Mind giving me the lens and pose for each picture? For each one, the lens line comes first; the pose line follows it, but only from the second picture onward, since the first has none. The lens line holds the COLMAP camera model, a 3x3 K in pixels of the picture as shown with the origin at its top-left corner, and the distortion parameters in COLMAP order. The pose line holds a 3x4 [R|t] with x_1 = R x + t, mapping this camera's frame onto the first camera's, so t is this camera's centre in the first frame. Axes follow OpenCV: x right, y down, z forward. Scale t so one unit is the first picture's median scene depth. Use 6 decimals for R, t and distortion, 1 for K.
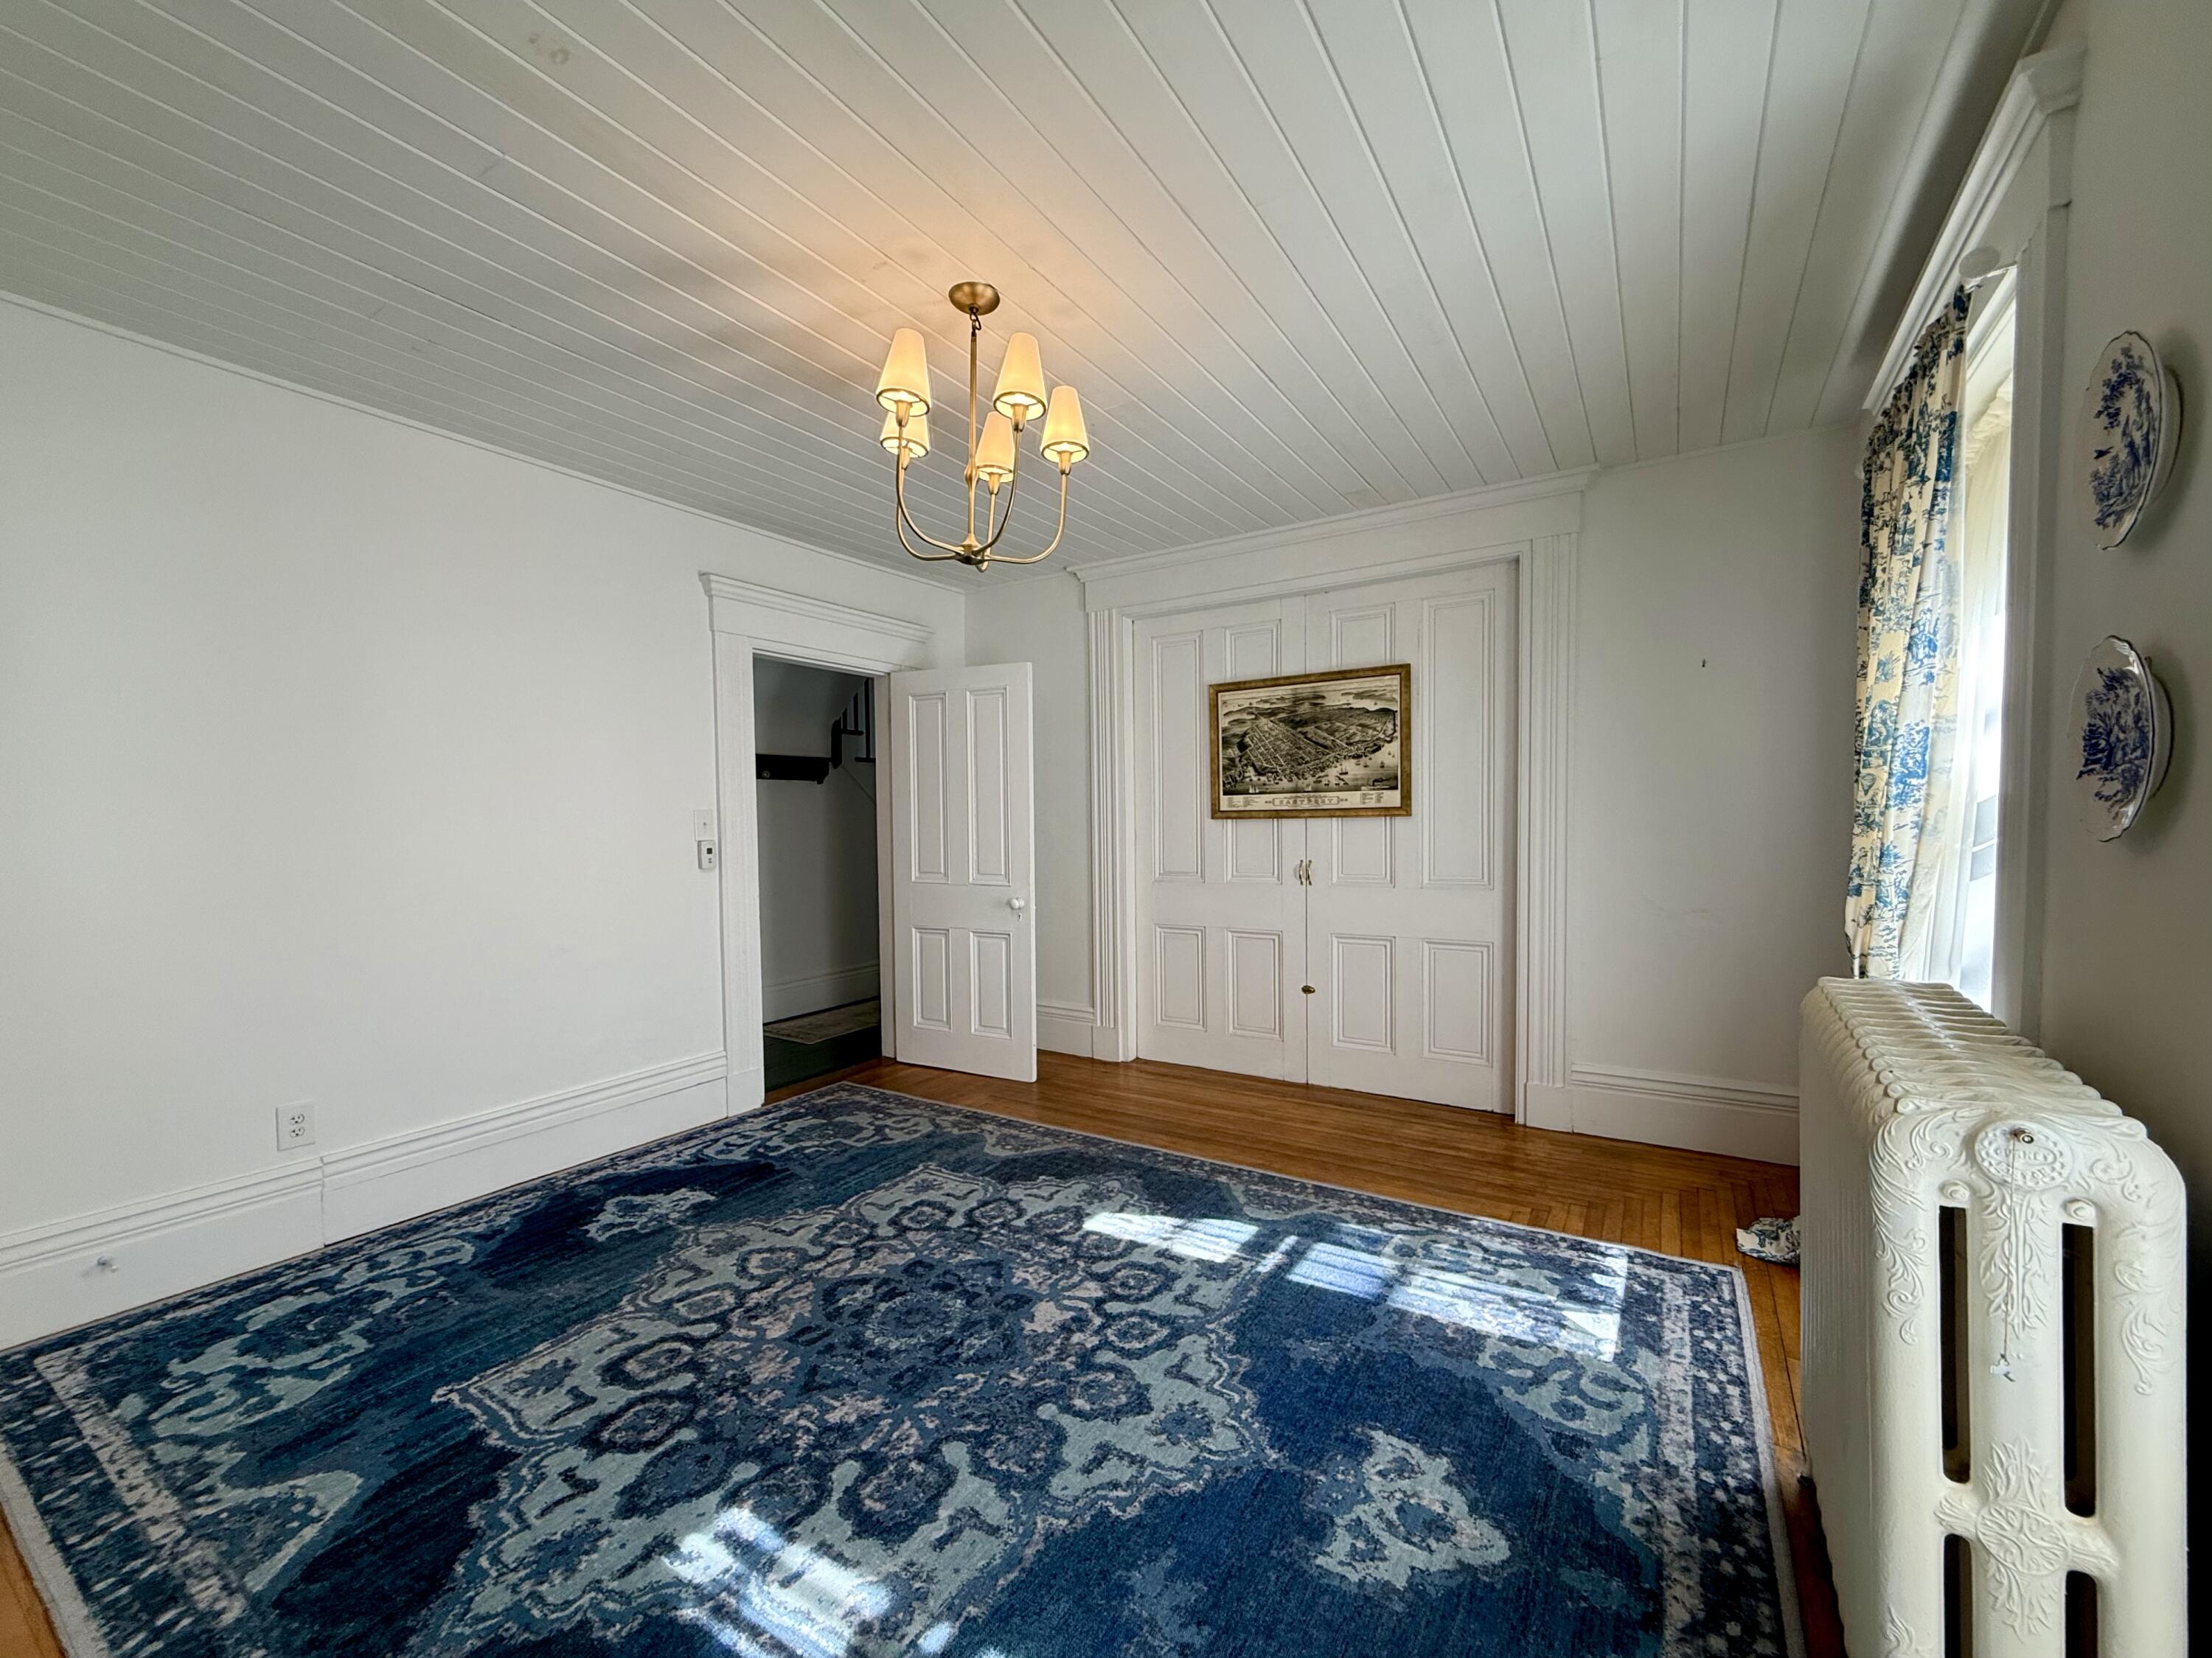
lens RADIAL K [[902.6, 0, 1102.4], [0, 902.6, 842.8], [0, 0, 1]] dist [-0.001713, -0.001023]
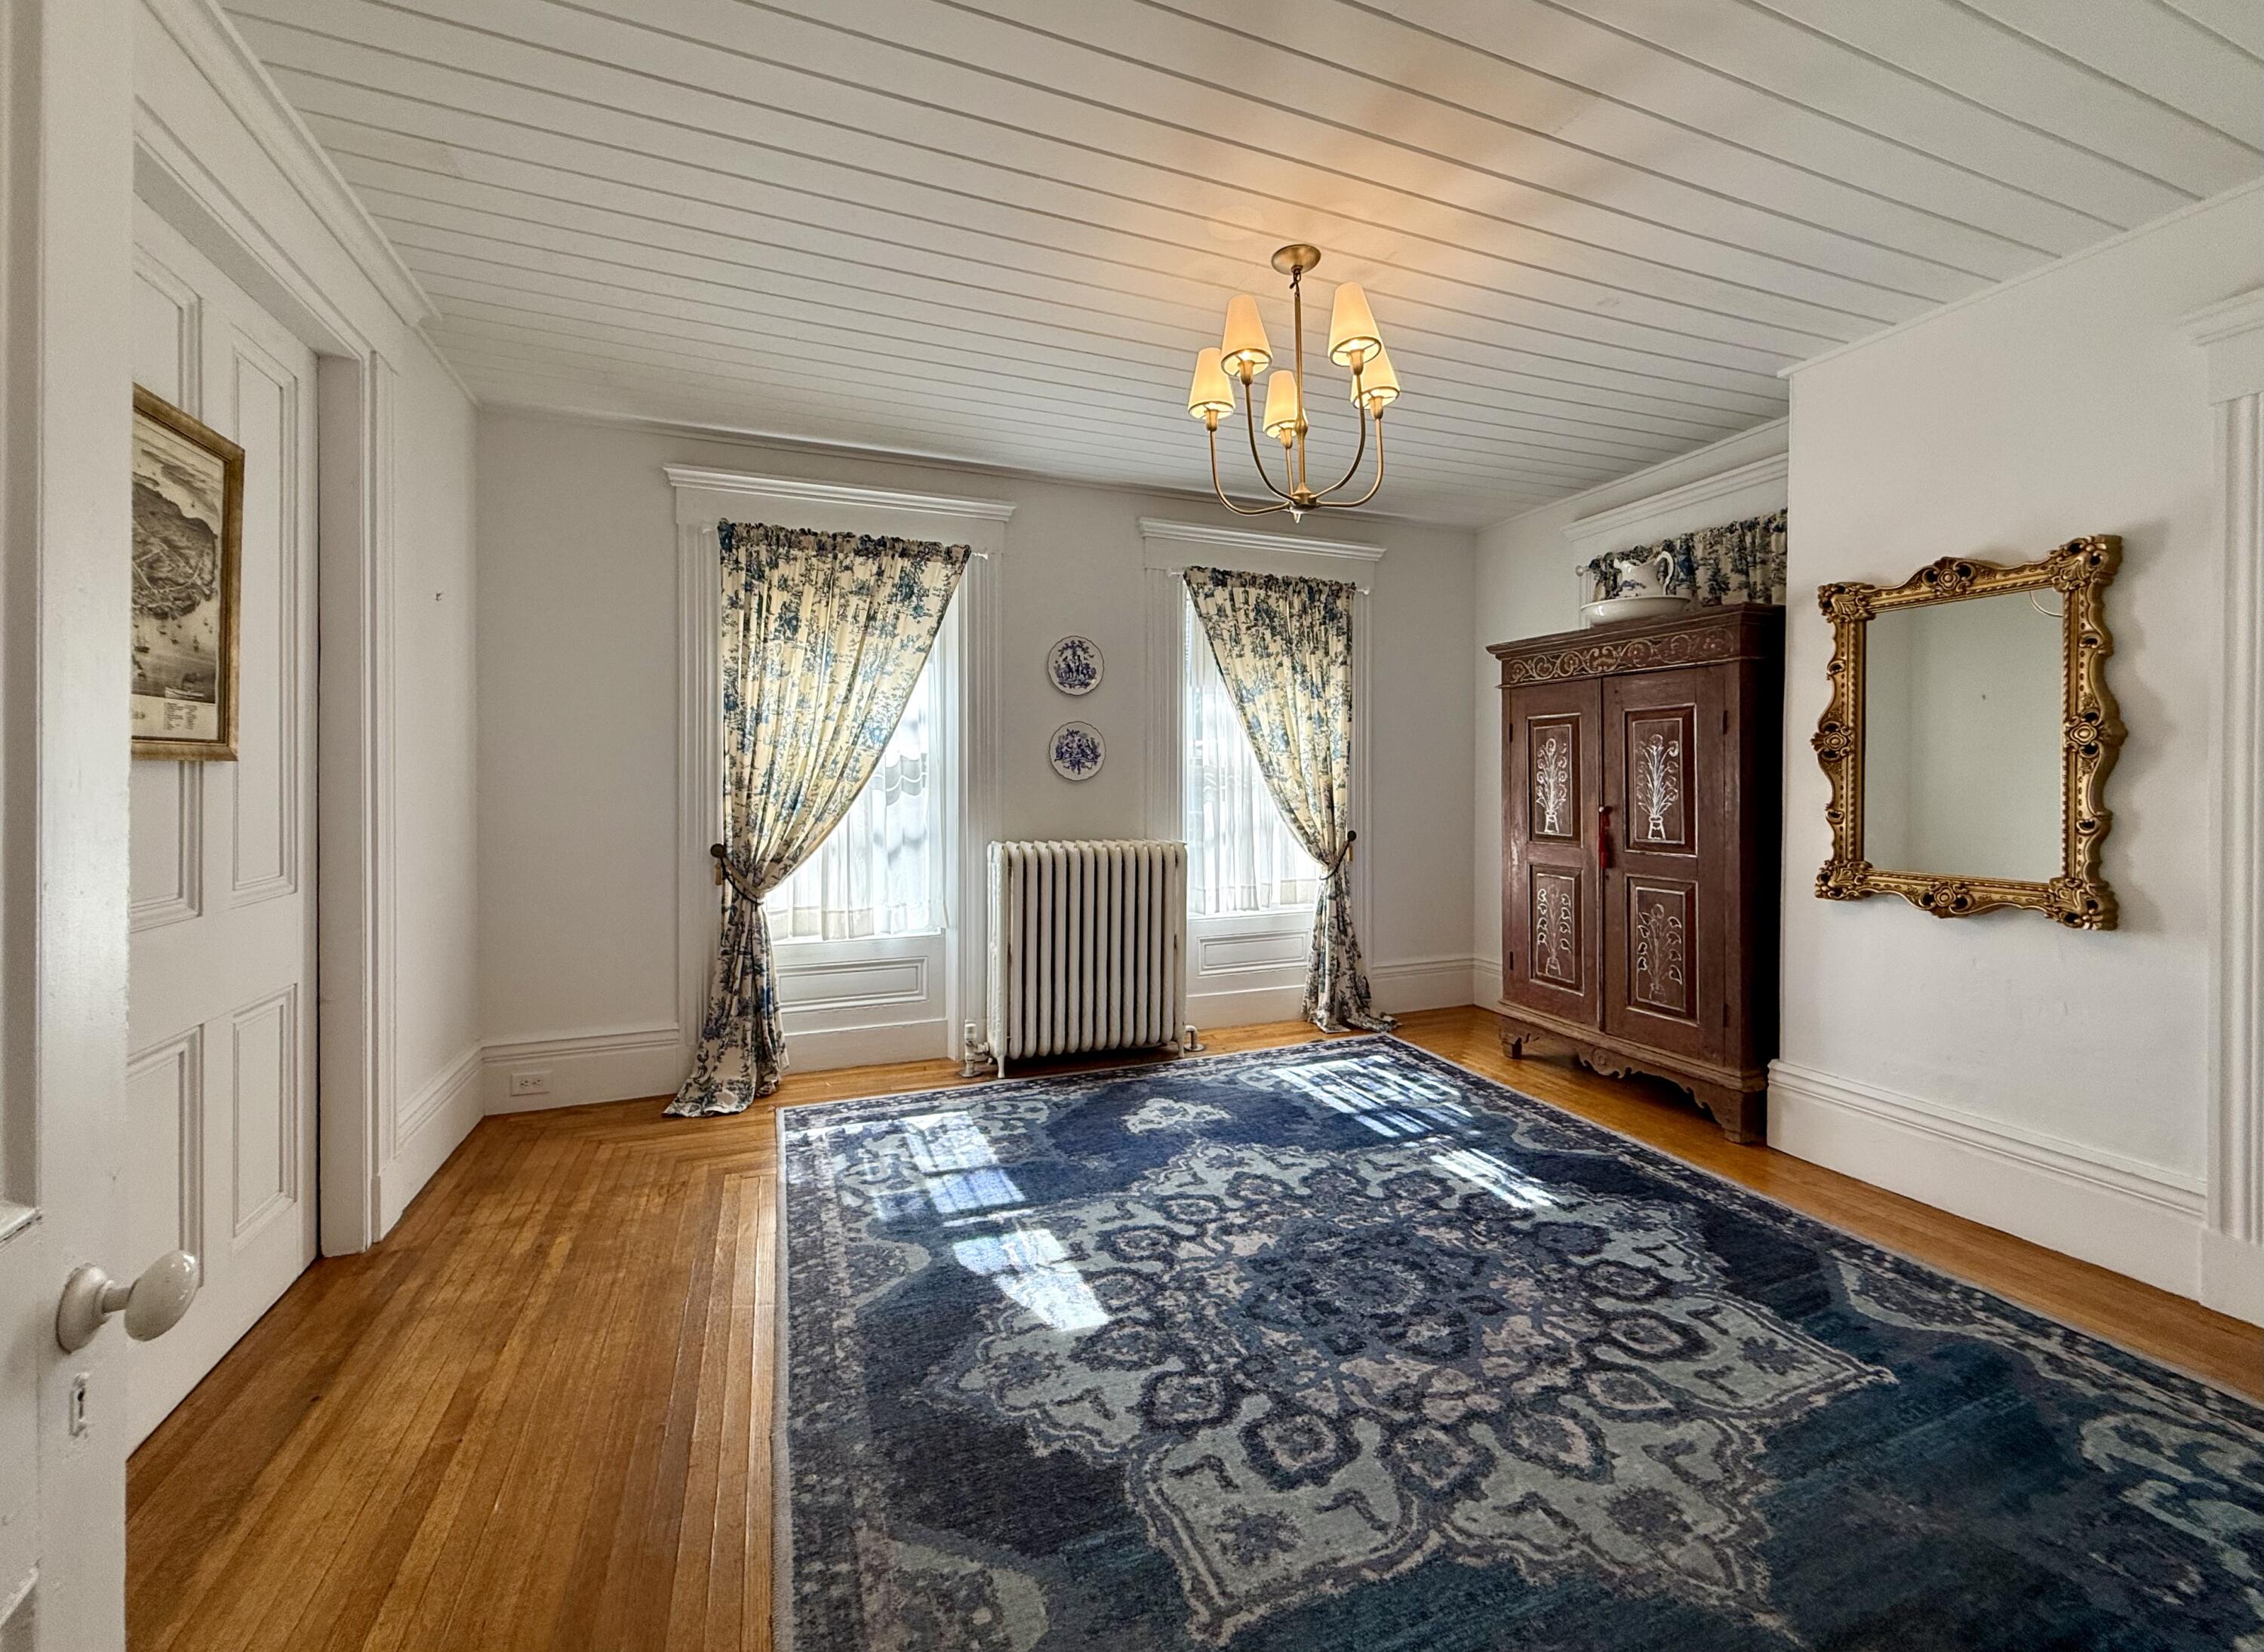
lens RADIAL K [[923.9, 0, 1145.7], [0, 923.9, 782.5], [0, 0, 1]] dist [-0.001713, -0.001023]
pose [[-0.813436, 0.009398, 0.581579, -0.550857], [0.024083, 0.999556, 0.017532, -0.024477], [-0.581156, 0.028268, -0.813301, 1.798125]]
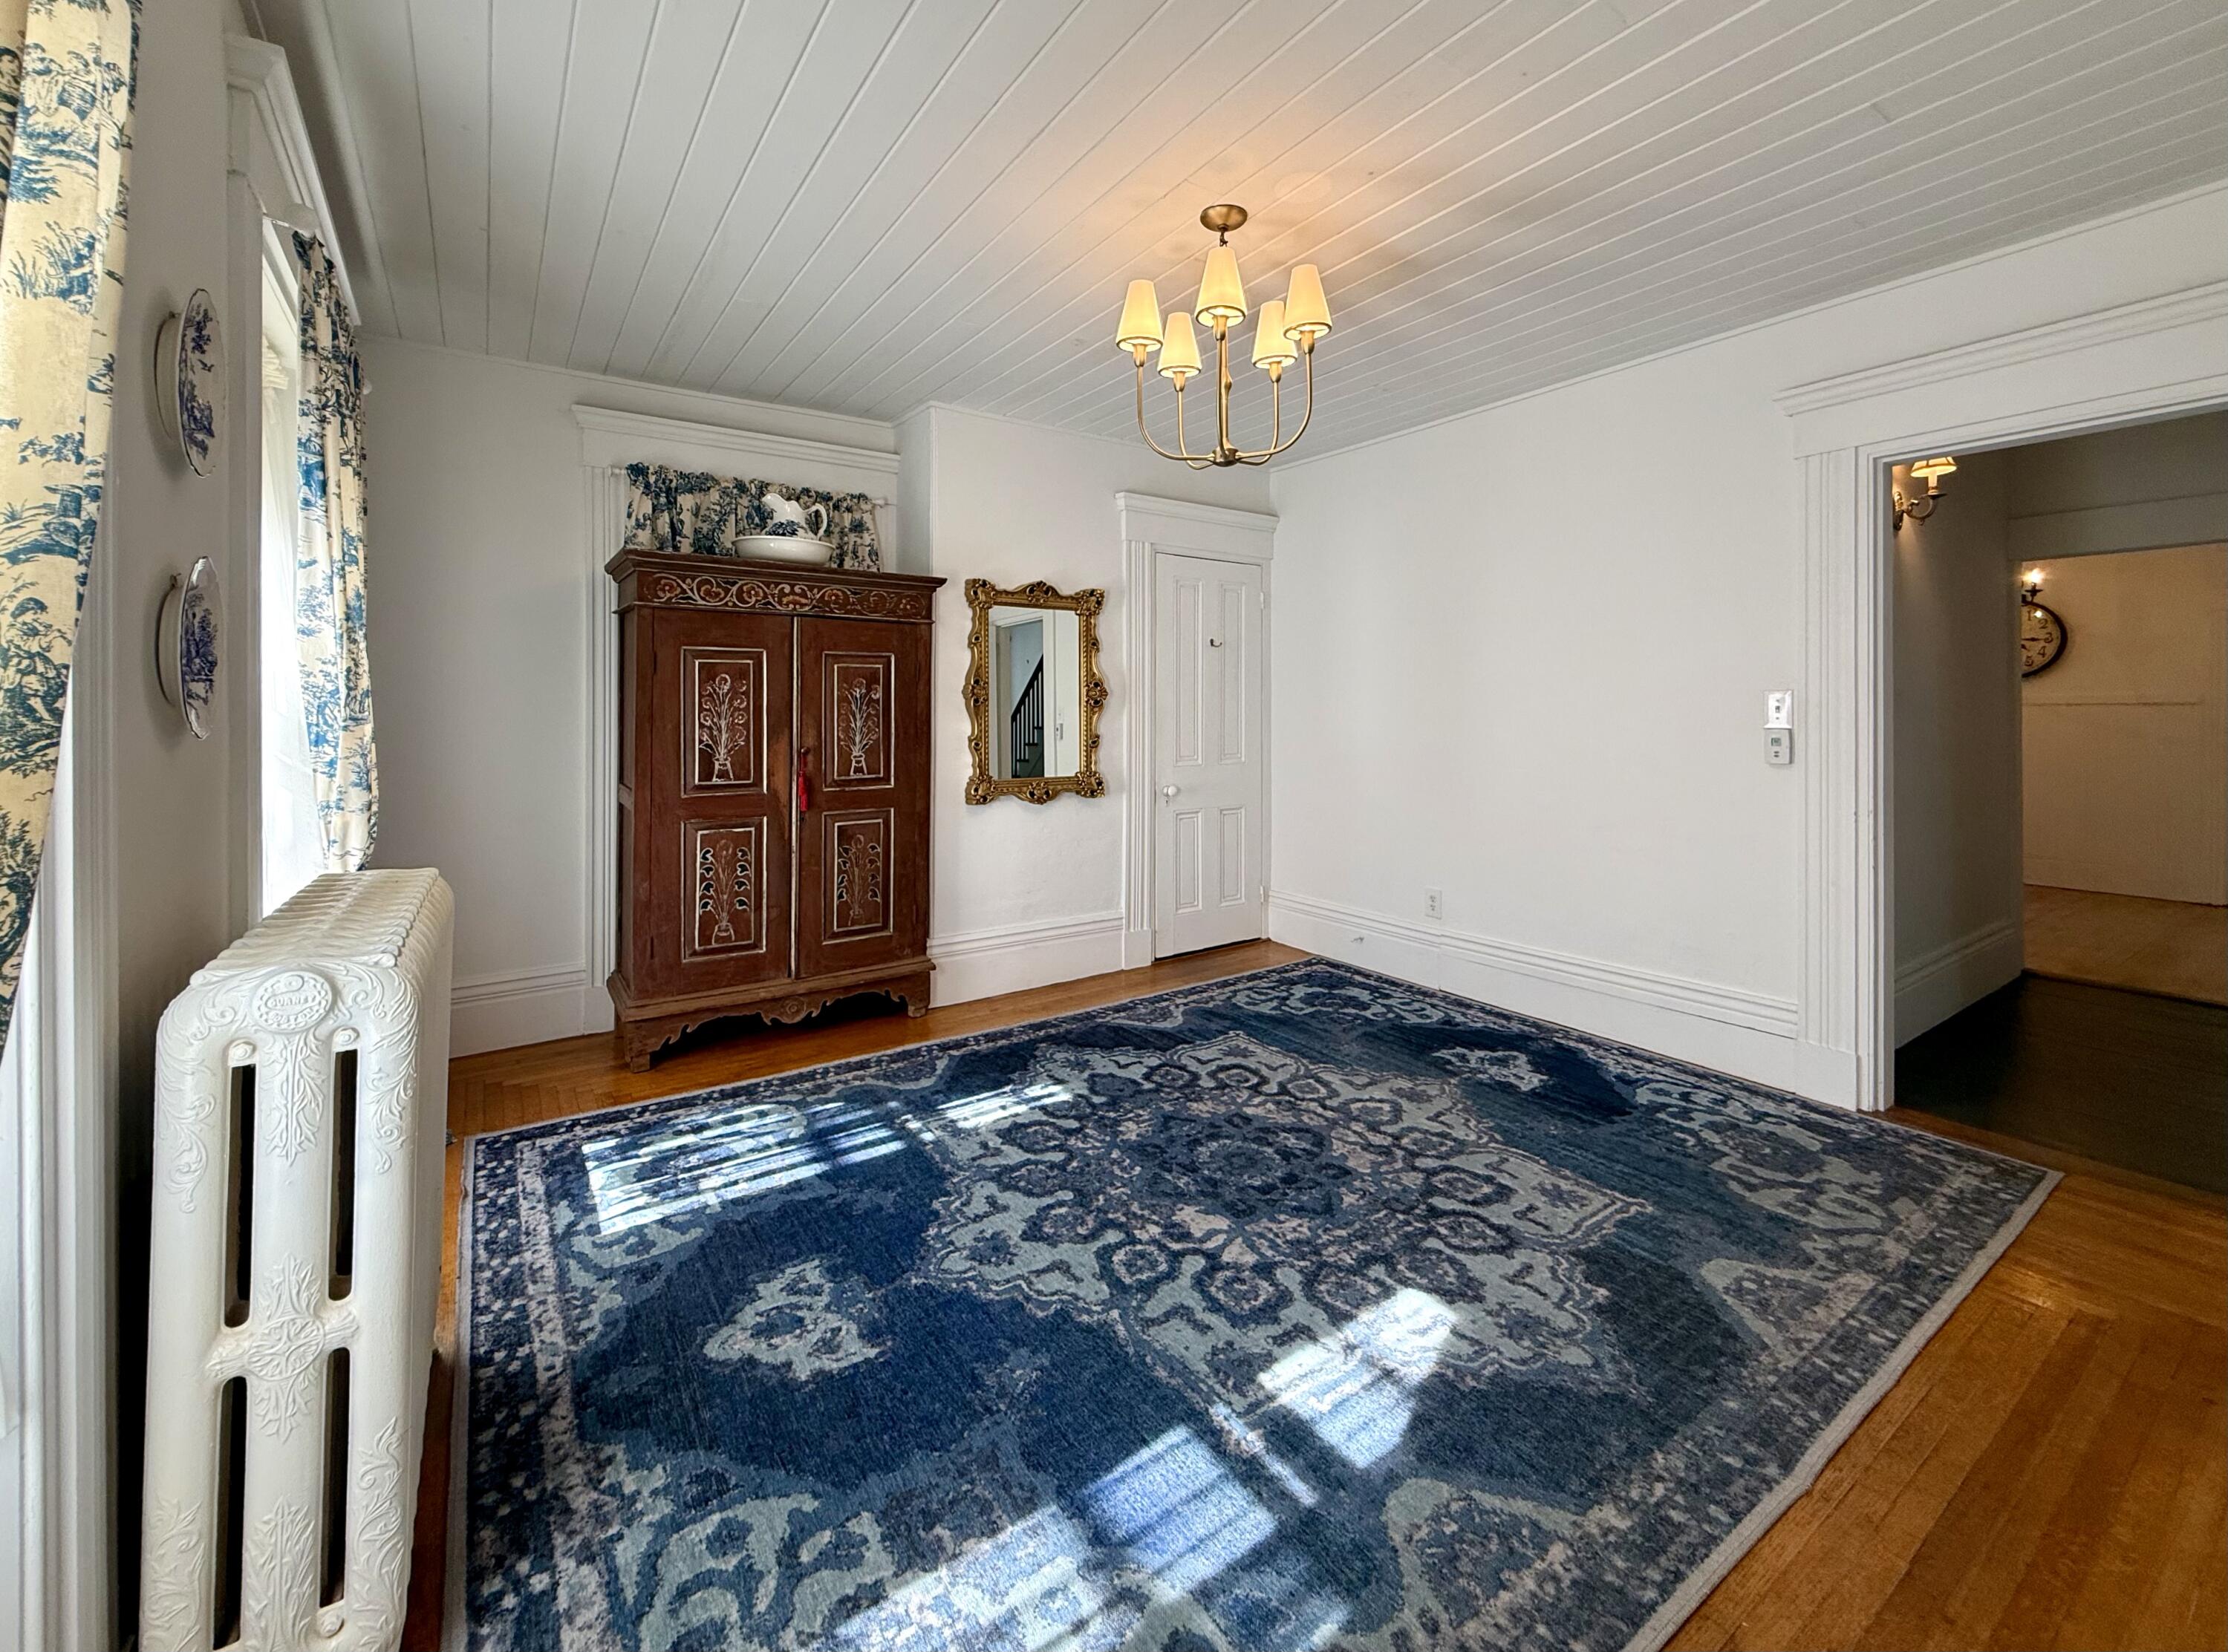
lens RADIAL K [[909.1, 0, 1115.4], [0, 909.1, 852.7], [0, 0, 1]] dist [-0.001713, -0.001023]
pose [[-0.395368, 0.153290, -0.905642, 0.754189], [-0.016814, 0.984603, 0.173996, -0.033688], [0.918369, 0.084020, -0.386703, 1.181914]]
